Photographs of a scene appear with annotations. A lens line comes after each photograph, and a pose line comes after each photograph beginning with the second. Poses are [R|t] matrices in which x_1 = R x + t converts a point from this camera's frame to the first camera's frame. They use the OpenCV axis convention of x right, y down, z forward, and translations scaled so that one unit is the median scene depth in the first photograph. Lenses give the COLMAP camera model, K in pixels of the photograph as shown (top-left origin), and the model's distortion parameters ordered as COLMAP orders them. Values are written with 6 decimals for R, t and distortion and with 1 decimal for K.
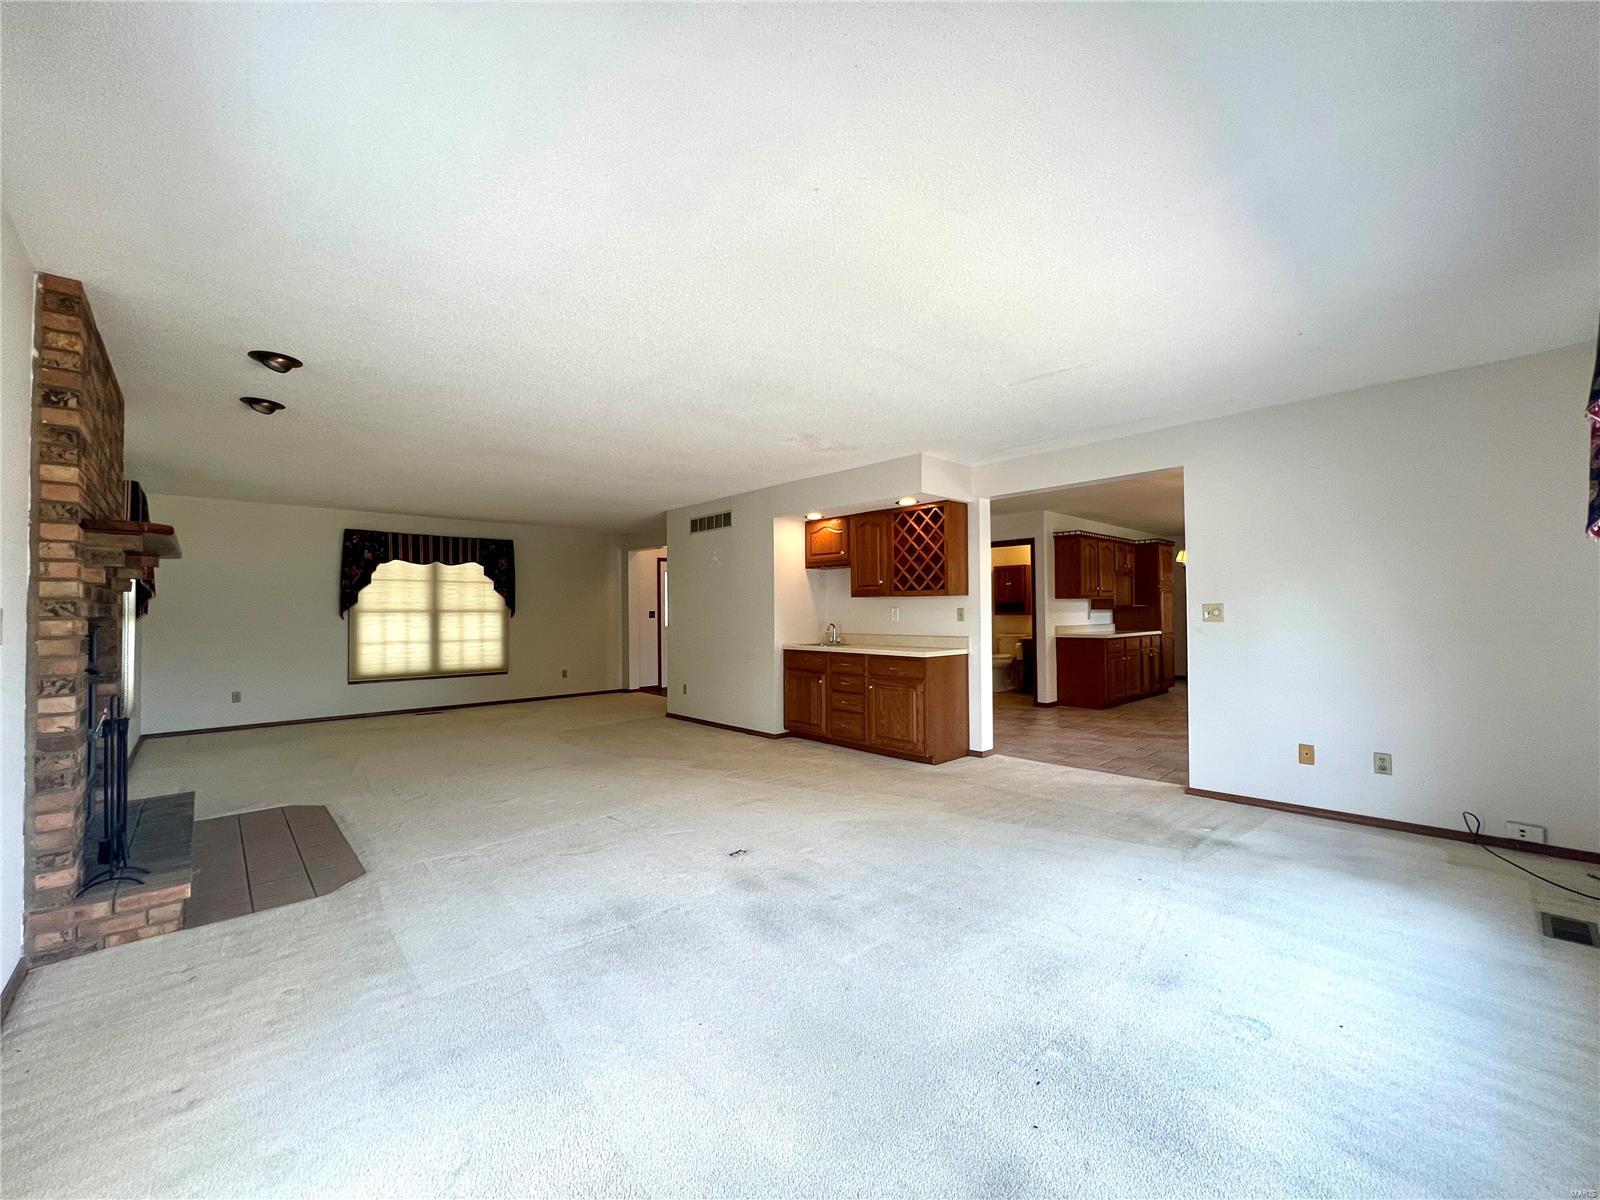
lens RADIAL K [[638.9, 0, 791.9], [0, 638.9, 602.1], [0, 0, 1]] dist [-0.001733, -0.000696]
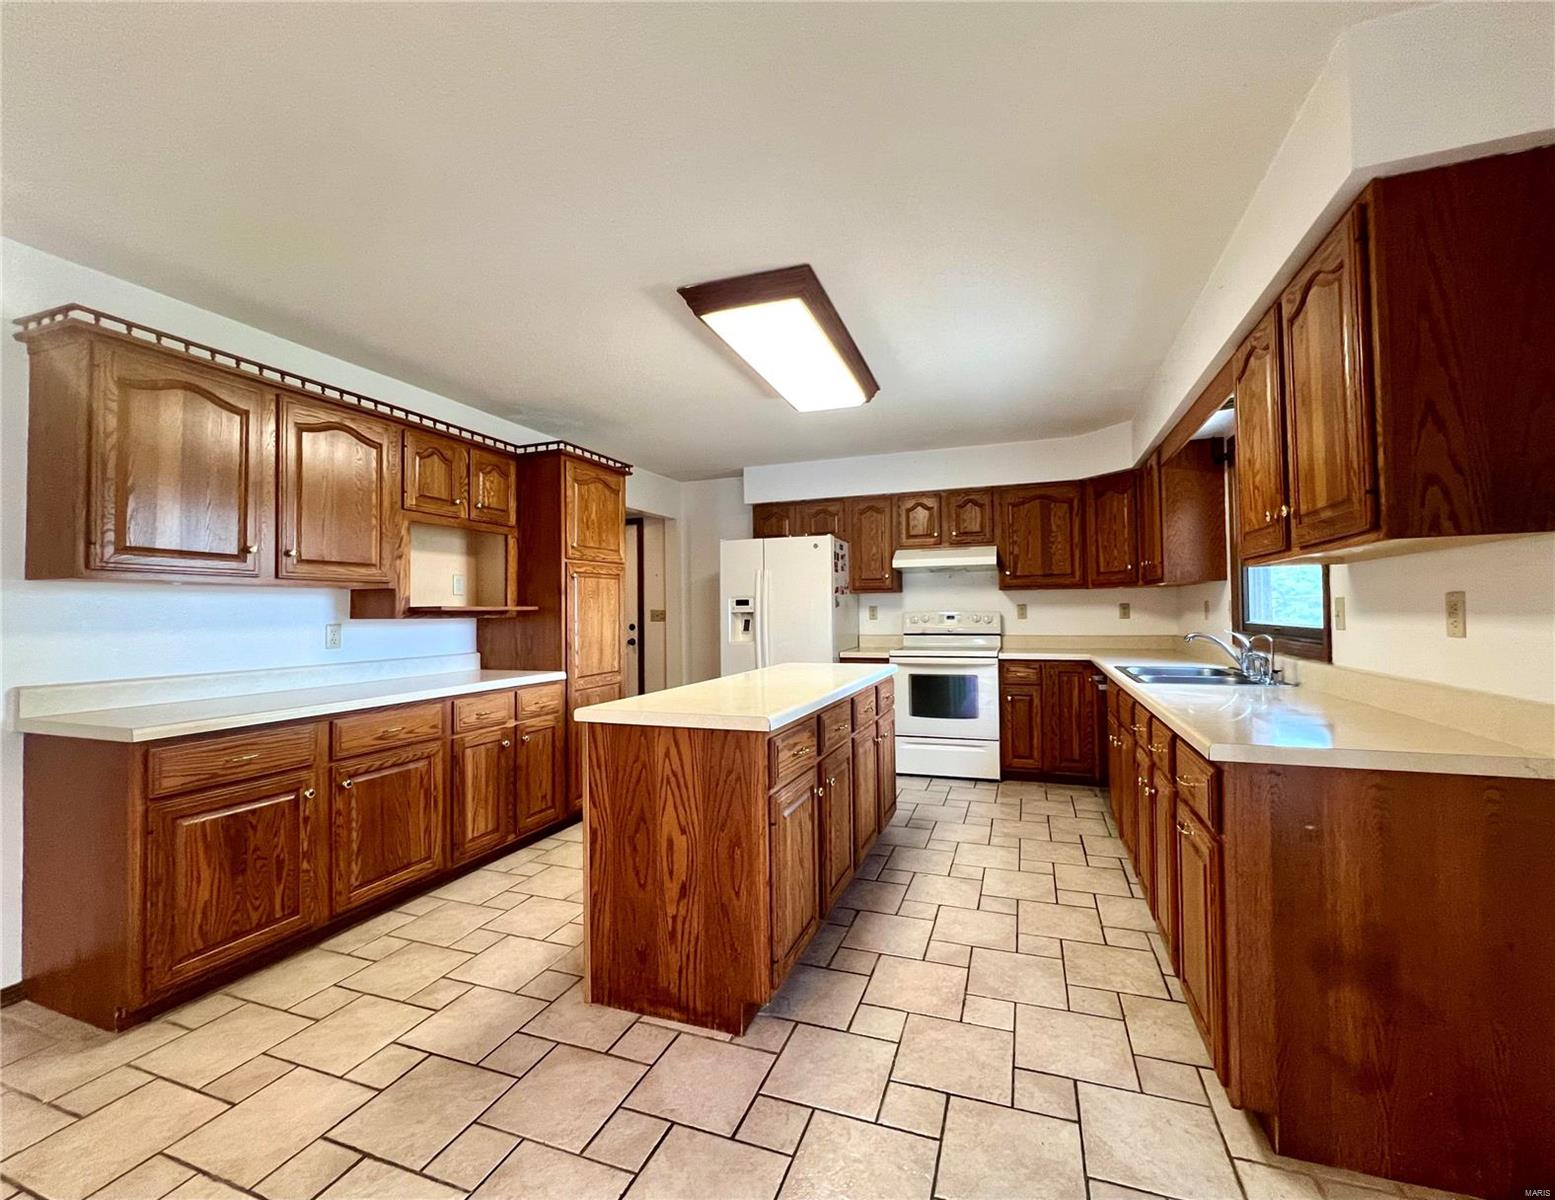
lens RADIAL K [[651.6, 0, 793.6], [0, 651.6, 597.8], [0, 0, 1]] dist [-0.003987, 0.000199]
pose [[0.884963, 0.011435, 0.465521, 0.567268], [-0.006986, 0.999912, -0.011281, 0.002807], [-0.465609, 0.006731, 0.884965, 0.627137]]
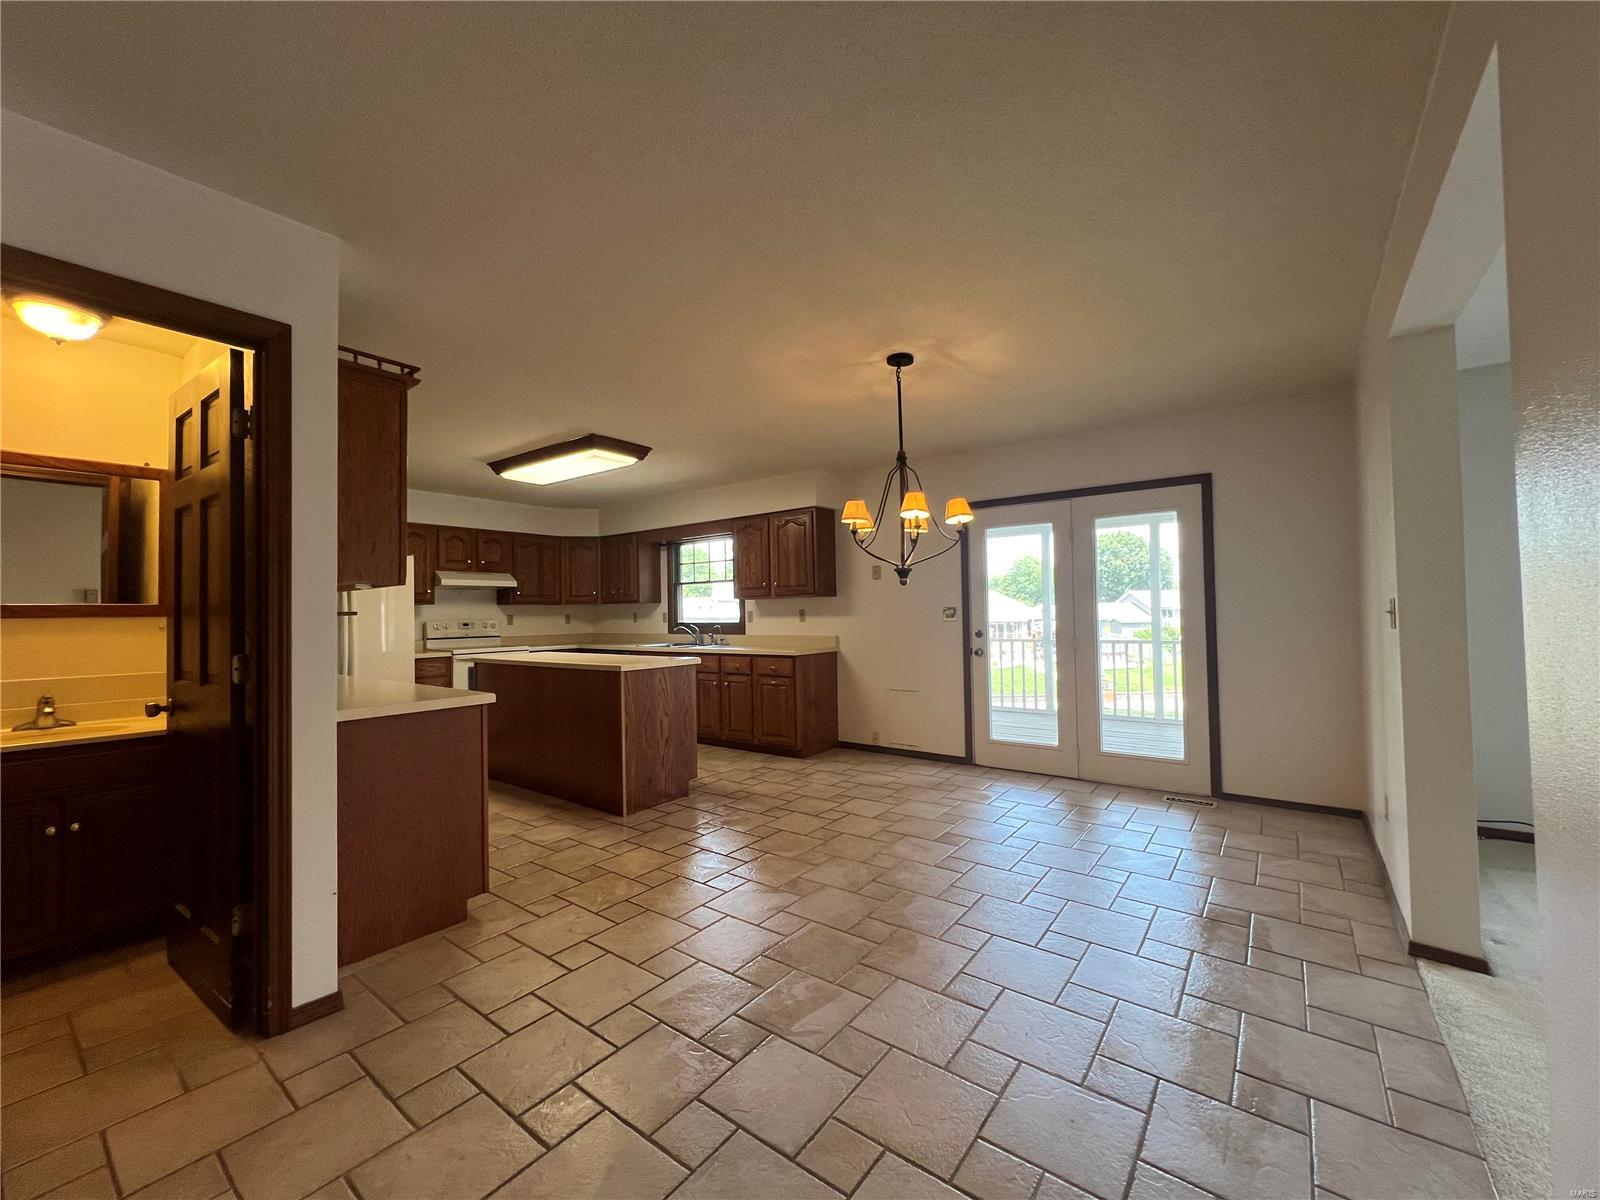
lens RADIAL K [[638.9, 0, 795.6], [0, 638.9, 597.7], [0, 0, 1]] dist [-0.001733, -0.000696]
pose [[-0.165448, 0.038513, 0.985466, 0.110302], [0.002109, 0.999249, -0.038698, 0.011967], [-0.986216, -0.004324, -0.165404, 0.844263]]
